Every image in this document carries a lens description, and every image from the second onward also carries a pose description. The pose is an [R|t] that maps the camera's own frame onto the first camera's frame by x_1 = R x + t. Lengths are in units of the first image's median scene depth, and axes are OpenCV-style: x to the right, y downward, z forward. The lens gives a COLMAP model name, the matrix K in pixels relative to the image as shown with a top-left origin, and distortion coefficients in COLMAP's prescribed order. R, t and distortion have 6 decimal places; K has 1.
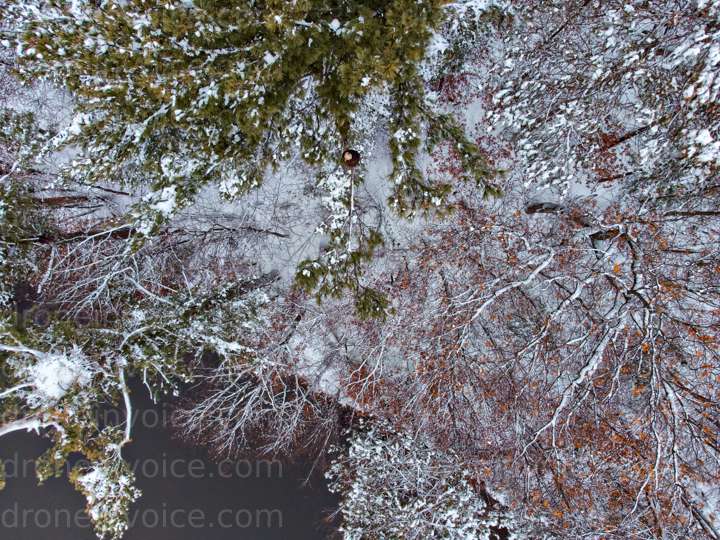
lens RADIAL K [[551.4, 0, 361.0], [0, 551.4, 272.2], [0, 0, 1]] dist [0.042415, -0.017527]
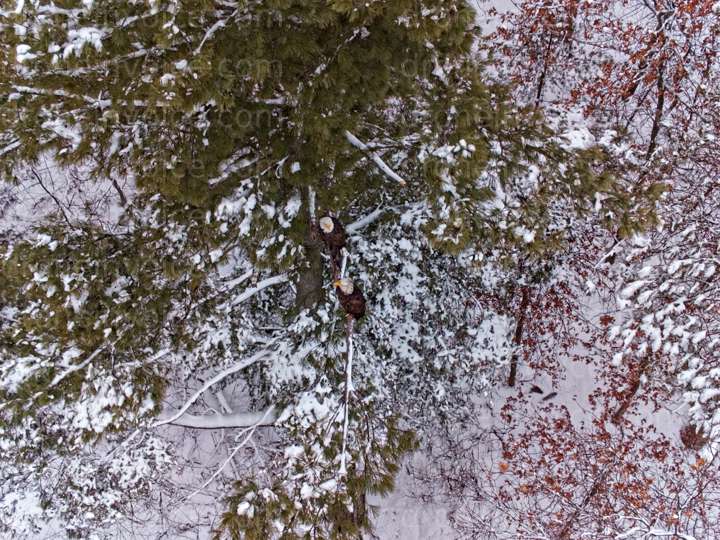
lens RADIAL K [[1096.8, 0, 360.5], [0, 1096.8, 269.1], [0, 0, 1]] dist [0.106671, 0.000000]
pose [[0.999999, 0.000811, -0.001416, -0.003636], [-0.001403, 0.870750, -0.491725, 0.205428], [0.000834, 0.491726, 0.870750, 0.092245]]
